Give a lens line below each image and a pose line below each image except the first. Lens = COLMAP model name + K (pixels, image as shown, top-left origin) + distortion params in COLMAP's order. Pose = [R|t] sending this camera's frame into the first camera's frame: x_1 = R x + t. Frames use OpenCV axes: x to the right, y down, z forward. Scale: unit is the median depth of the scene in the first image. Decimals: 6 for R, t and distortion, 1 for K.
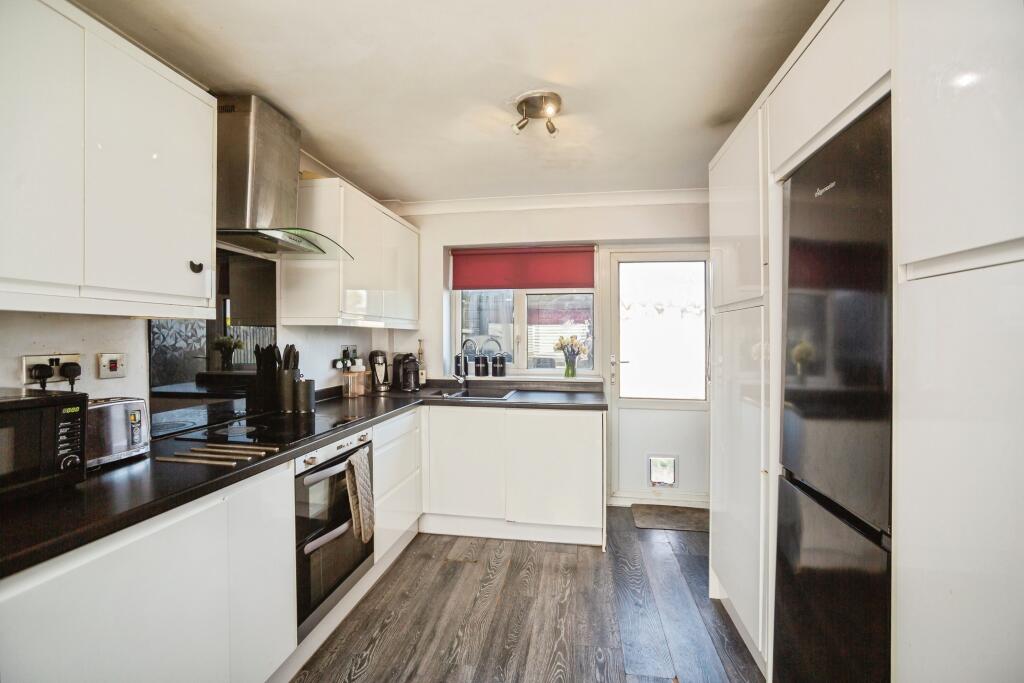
lens RADIAL K [[431.9, 0, 512.0], [0, 431.9, 341.5], [0, 0, 1]] dist [-0.013560, 0.000166]
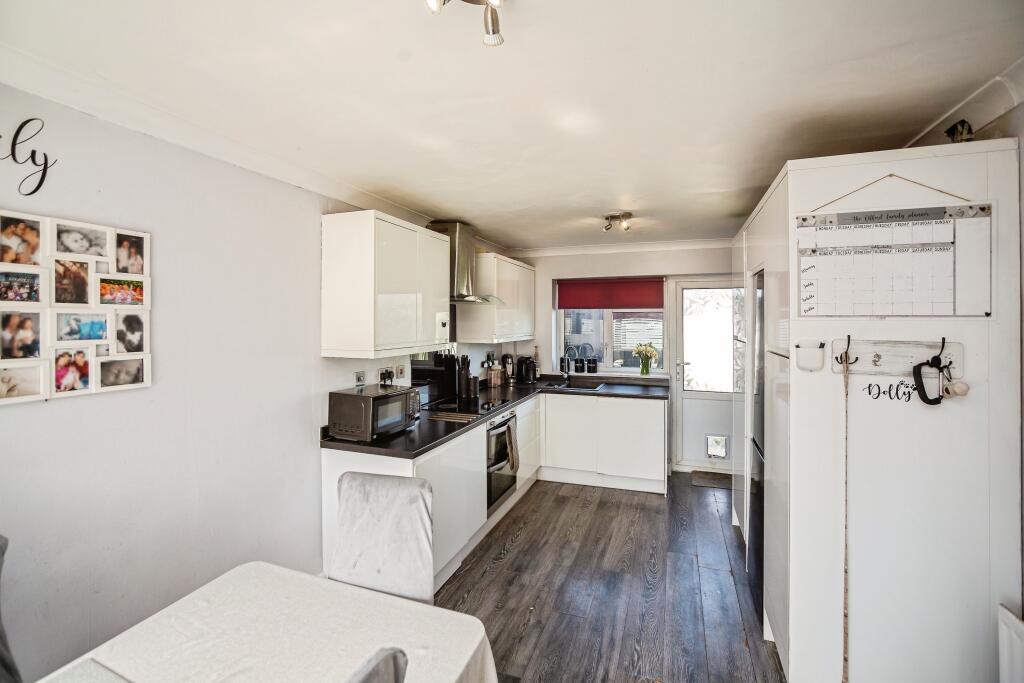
lens RADIAL K [[444.3, 0, 535.6], [0, 444.3, 327.4], [0, 0, 1]] dist [-0.015786, 0.000183]
pose [[0.989090, 0.002592, -0.147292, -0.000482], [-0.001782, 0.999983, 0.005630, -0.082115], [0.147304, -0.005306, 0.989077, -0.483865]]
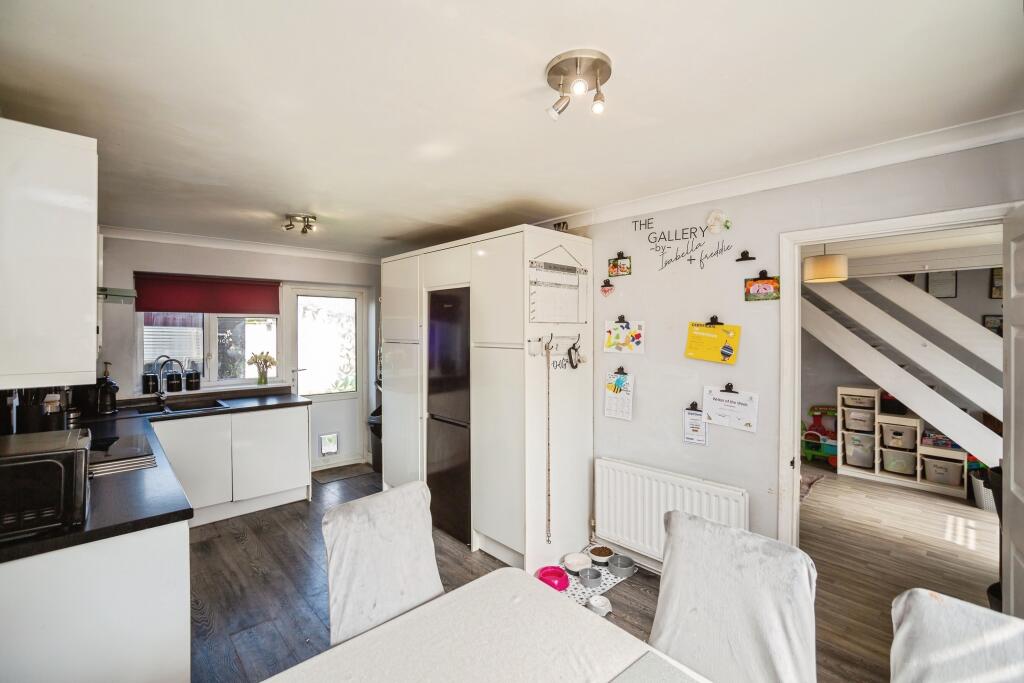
lens RADIAL K [[431.9, 0, 512.0], [0, 431.9, 341.5], [0, 0, 1]] dist [-0.013560, 0.000166]
pose [[0.600150, -0.019032, 0.799661, -0.483185], [0.006254, 0.999798, 0.019102, -0.071310], [-0.799863, -0.006463, 0.600148, -0.383429]]
